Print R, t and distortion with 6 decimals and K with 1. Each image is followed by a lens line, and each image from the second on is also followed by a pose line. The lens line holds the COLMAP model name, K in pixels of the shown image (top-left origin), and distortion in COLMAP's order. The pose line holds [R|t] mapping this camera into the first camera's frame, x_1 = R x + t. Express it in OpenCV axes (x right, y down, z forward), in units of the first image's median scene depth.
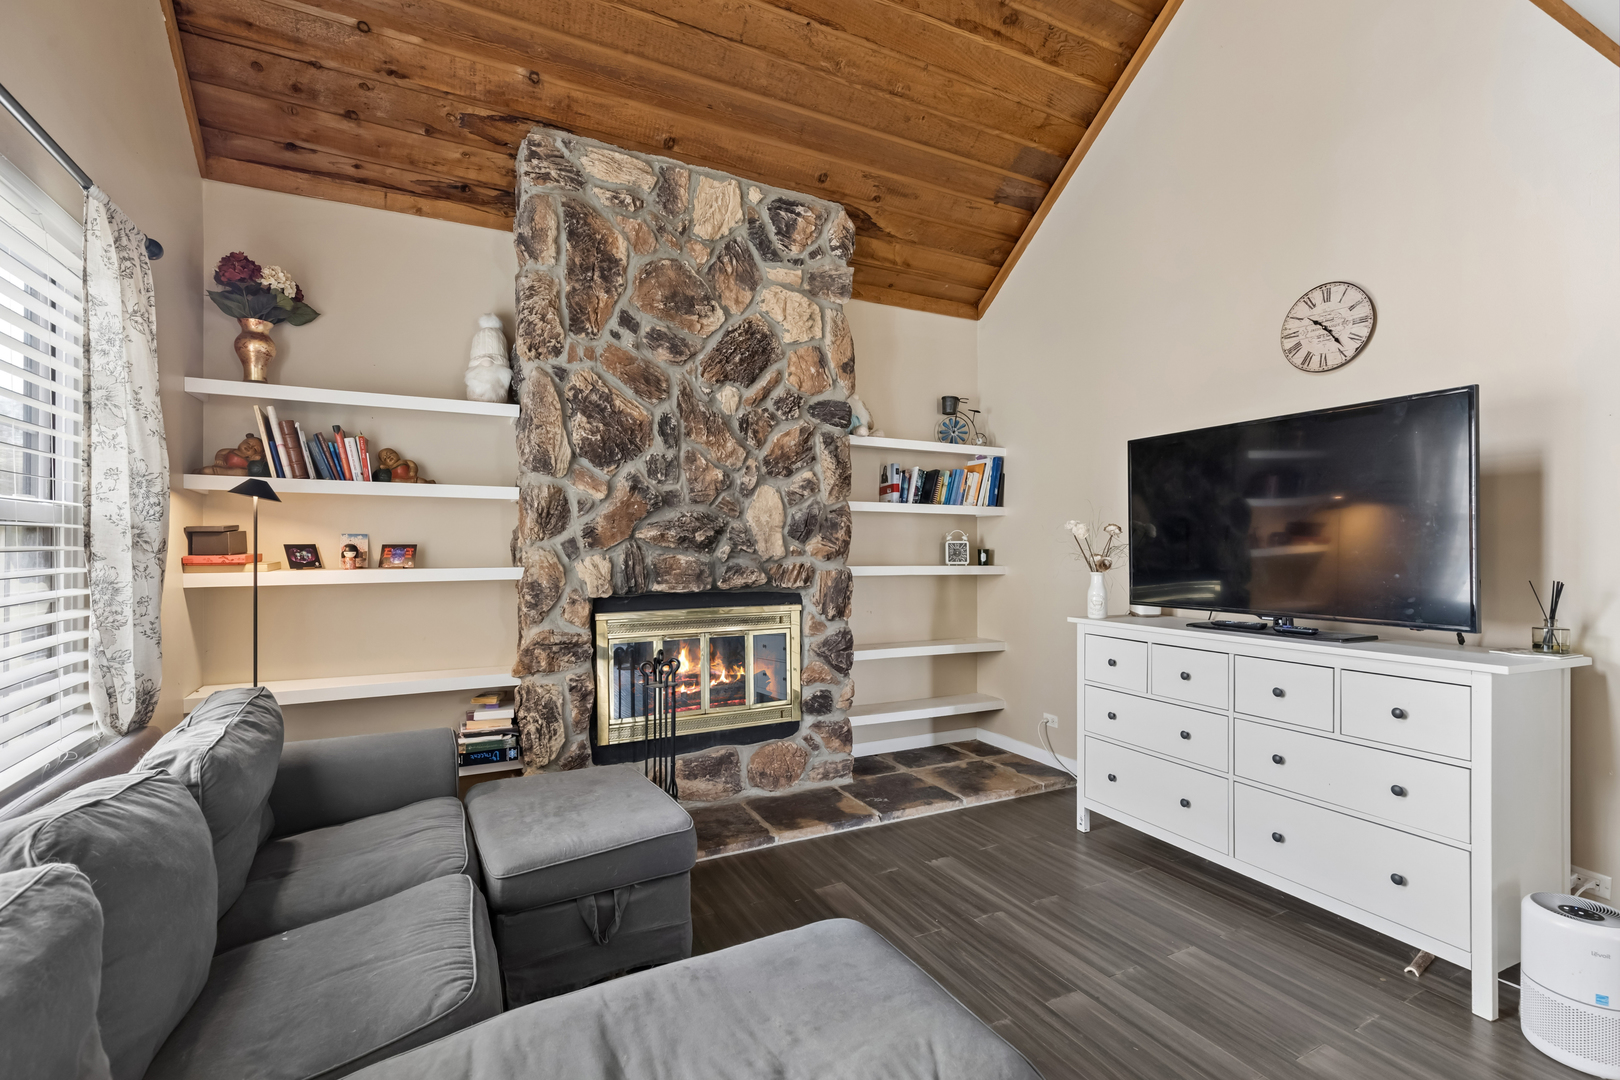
lens RADIAL K [[739.5, 0, 822.5], [0, 739.5, 538.4], [0, 0, 1]] dist [0.010068, -0.002757]
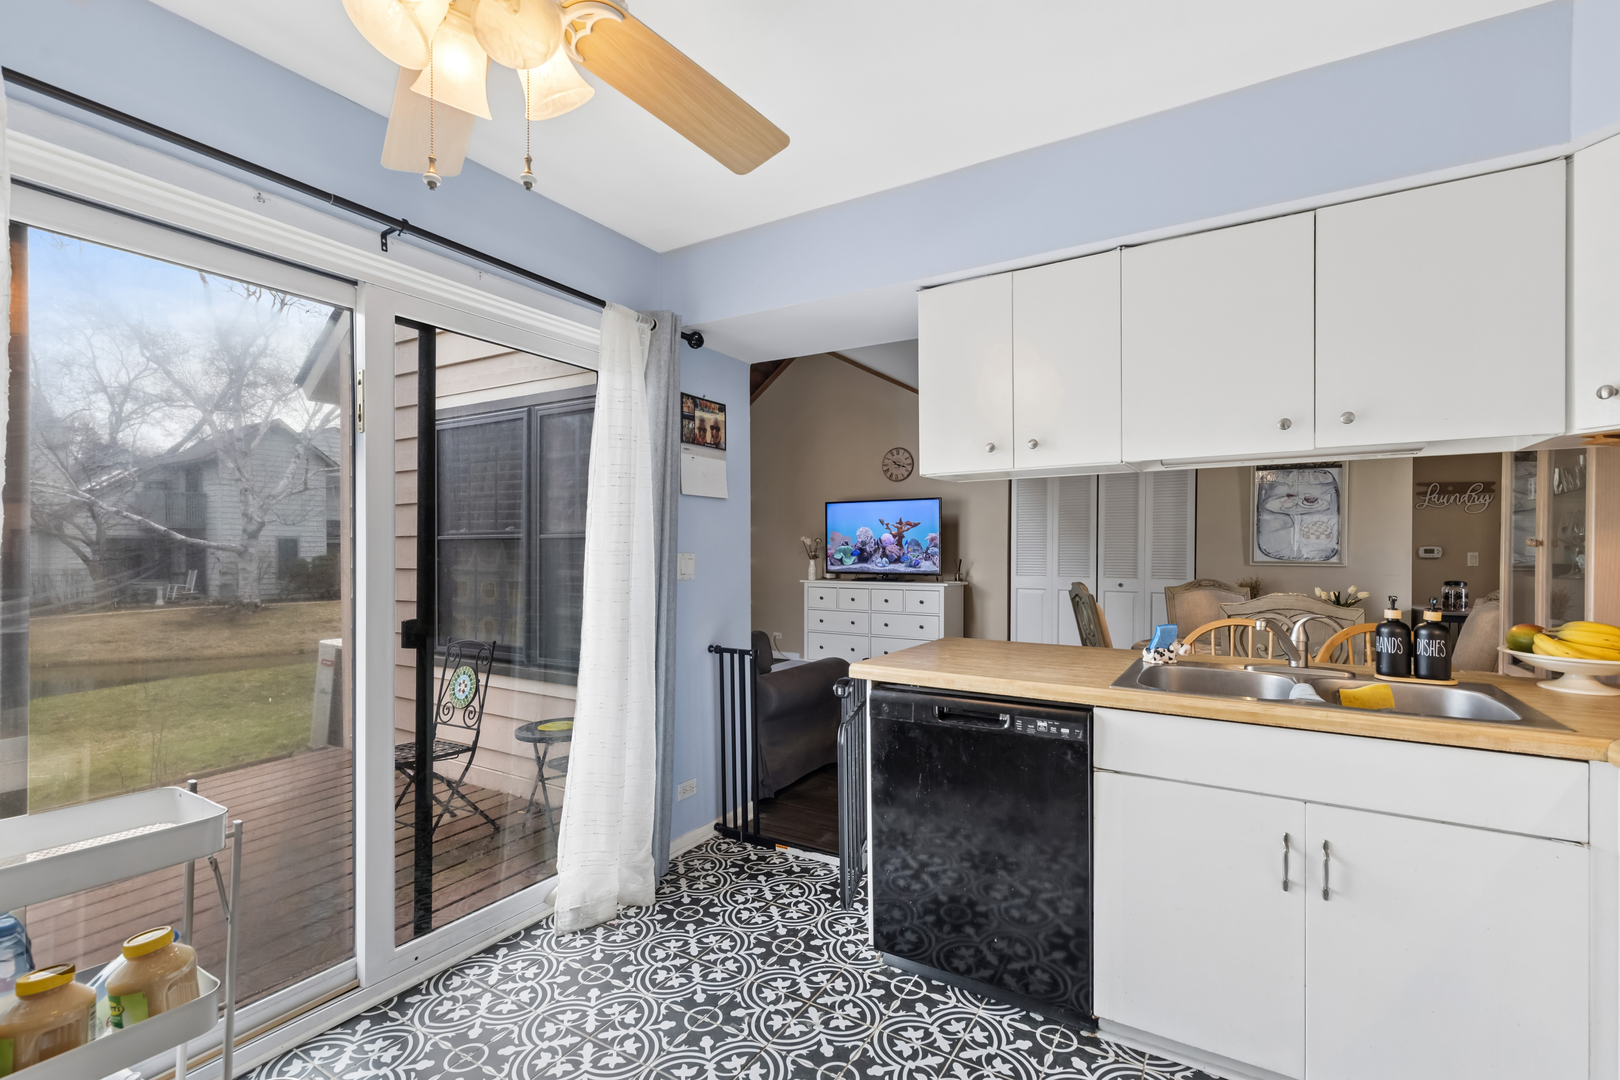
lens RADIAL K [[739.5, 0, 807.1], [0, 739.5, 548.3], [0, 0, 1]] dist [0.010068, -0.002757]
pose [[0.852253, -0.006635, 0.523087, -0.980481], [-0.001529, 0.999884, 0.015173, -0.026182], [-0.523127, -0.013730, 0.852144, -1.083238]]
